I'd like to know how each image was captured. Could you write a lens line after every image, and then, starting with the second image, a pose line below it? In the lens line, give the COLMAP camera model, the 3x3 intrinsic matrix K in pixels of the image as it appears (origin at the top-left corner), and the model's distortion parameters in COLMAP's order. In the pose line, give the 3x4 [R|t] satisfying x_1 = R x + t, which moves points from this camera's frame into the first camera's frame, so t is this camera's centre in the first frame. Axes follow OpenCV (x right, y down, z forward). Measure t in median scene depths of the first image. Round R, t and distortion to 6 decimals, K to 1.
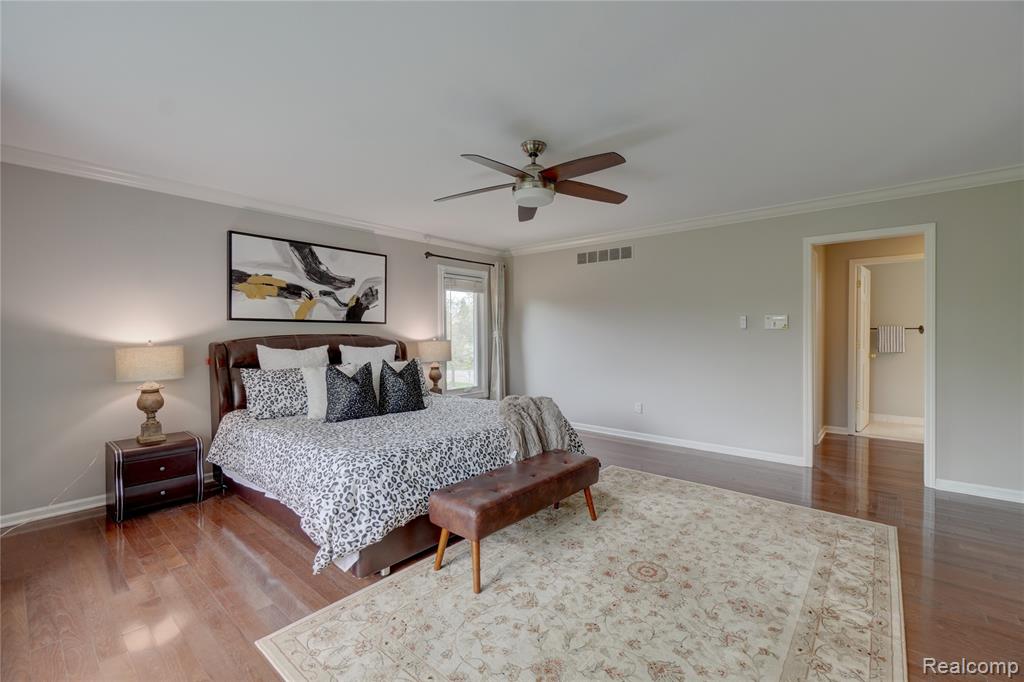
lens RADIAL K [[439.9, 0, 520.8], [0, 439.9, 334.1], [0, 0, 1]] dist [-0.010081, 0.000149]
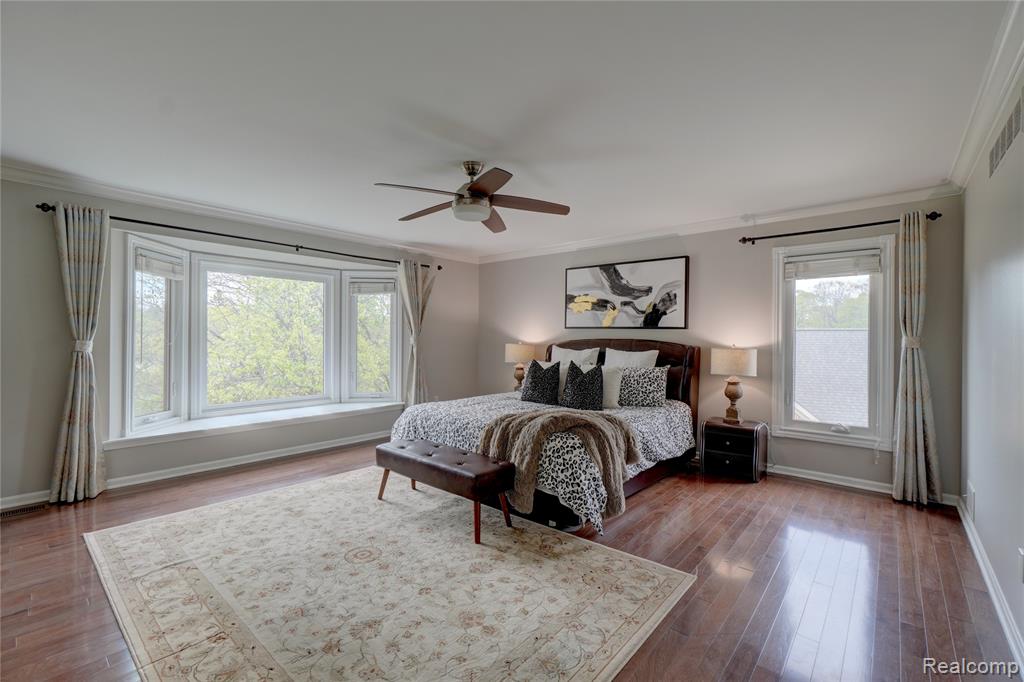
lens RADIAL K [[439.9, 0, 521.2], [0, 439.9, 346.3], [0, 0, 1]] dist [-0.010081, 0.000149]
pose [[-0.001865, 0.028750, -0.999585, 0.733040], [-0.007484, 0.999558, 0.028764, -0.011312], [0.999970, 0.007534, -0.001649, 0.740701]]
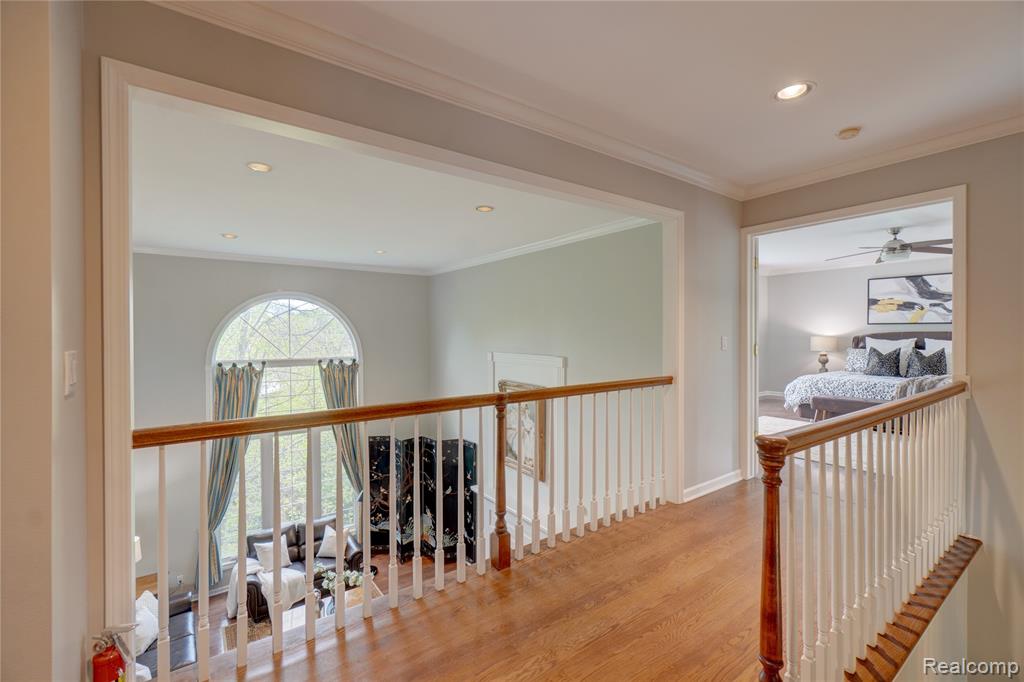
lens RADIAL K [[439.9, 0, 511.3], [0, 439.9, 338.7], [0, 0, 1]] dist [-0.010081, 0.000149]
pose [[-0.249160, 0.017826, -0.968298, 1.435006], [0.004868, 0.999841, 0.017154, -0.007958], [0.968450, -0.000440, -0.249207, -0.059526]]
